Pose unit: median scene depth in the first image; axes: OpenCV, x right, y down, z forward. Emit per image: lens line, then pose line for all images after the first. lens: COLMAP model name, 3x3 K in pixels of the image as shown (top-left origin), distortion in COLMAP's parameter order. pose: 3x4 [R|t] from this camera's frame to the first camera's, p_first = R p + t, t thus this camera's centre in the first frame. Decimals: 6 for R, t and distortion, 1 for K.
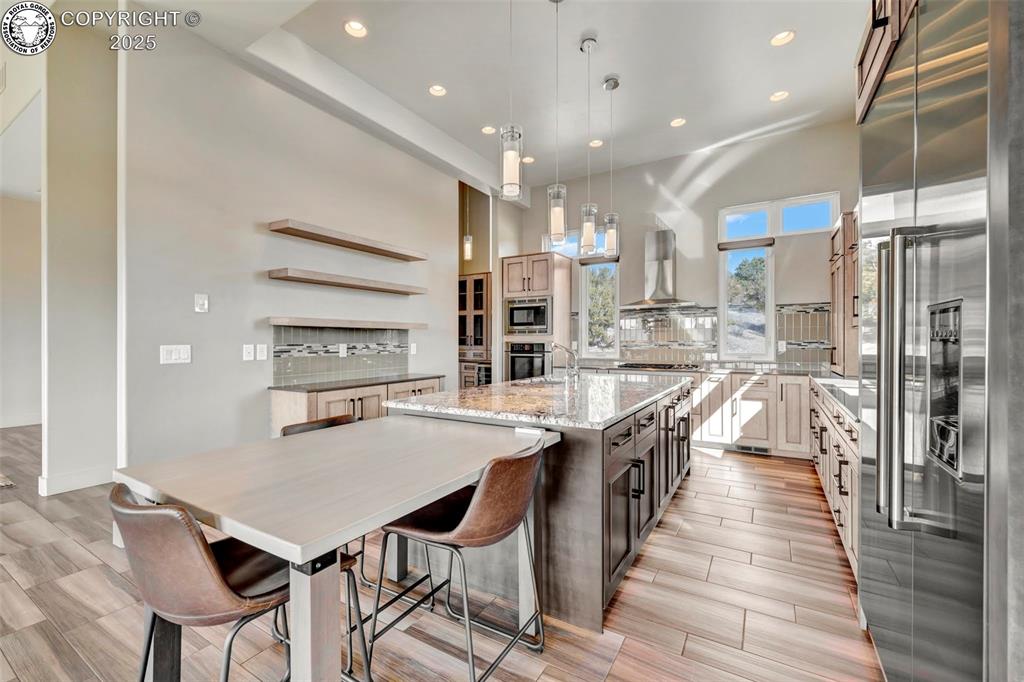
lens RADIAL K [[424.8, 0, 507.5], [0, 424.8, 344.7], [0, 0, 1]] dist [0.002521, 0.000235]
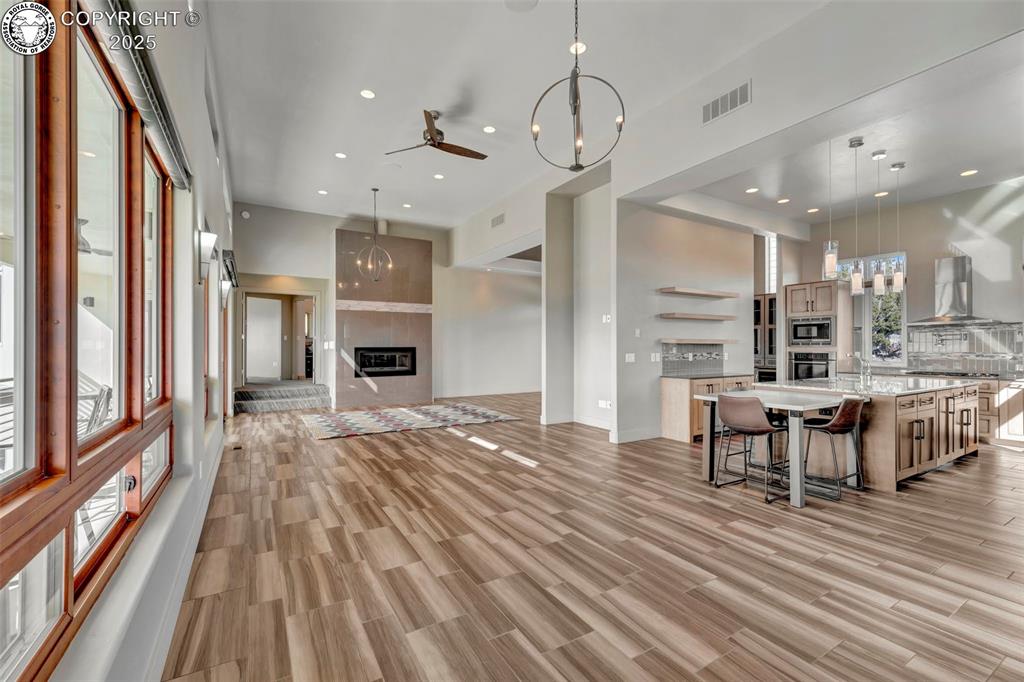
lens RADIAL K [[424.8, 0, 503.4], [0, 424.8, 353.5], [0, 0, 1]] dist [0.002521, 0.000235]
pose [[0.877042, 0.014450, -0.480196, -0.156017], [-0.009499, 0.999874, 0.012740, -0.010140], [0.480319, -0.006612, 0.877069, -0.584966]]
